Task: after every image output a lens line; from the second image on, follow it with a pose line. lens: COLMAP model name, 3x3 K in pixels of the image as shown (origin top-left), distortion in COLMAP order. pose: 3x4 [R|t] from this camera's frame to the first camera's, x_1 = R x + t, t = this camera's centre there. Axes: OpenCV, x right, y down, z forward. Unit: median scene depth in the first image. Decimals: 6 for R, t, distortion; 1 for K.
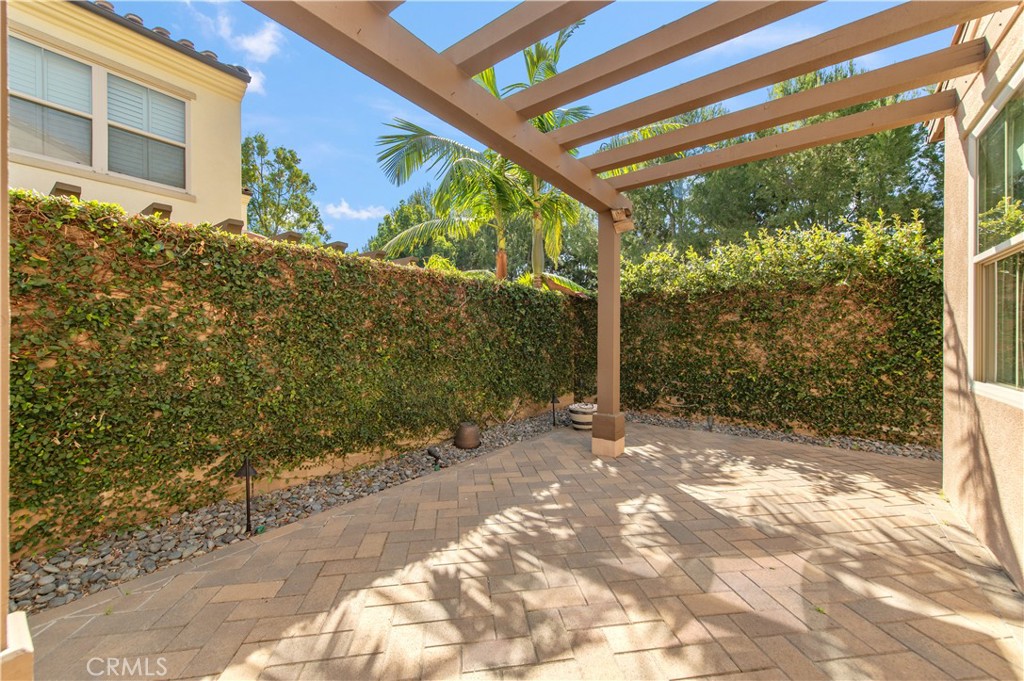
lens RADIAL K [[401.0, 0, 515.1], [0, 401.0, 342.2], [0, 0, 1]] dist [0.007977, -0.000268]
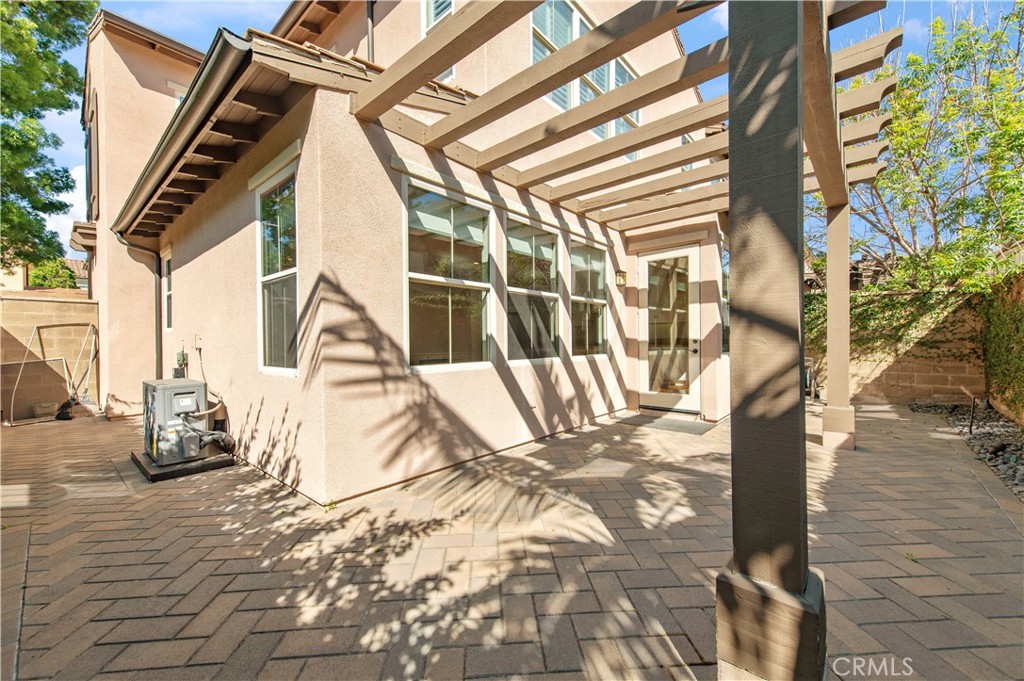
lens RADIAL K [[401.0, 0, 515.1], [0, 401.0, 342.2], [0, 0, 1]] dist [0.007977, -0.000268]
pose [[-0.997658, 0.010920, 0.067526, 0.558672], [0.011483, 0.999902, 0.007966, 0.006216], [-0.067432, 0.008722, -0.997686, 1.815820]]
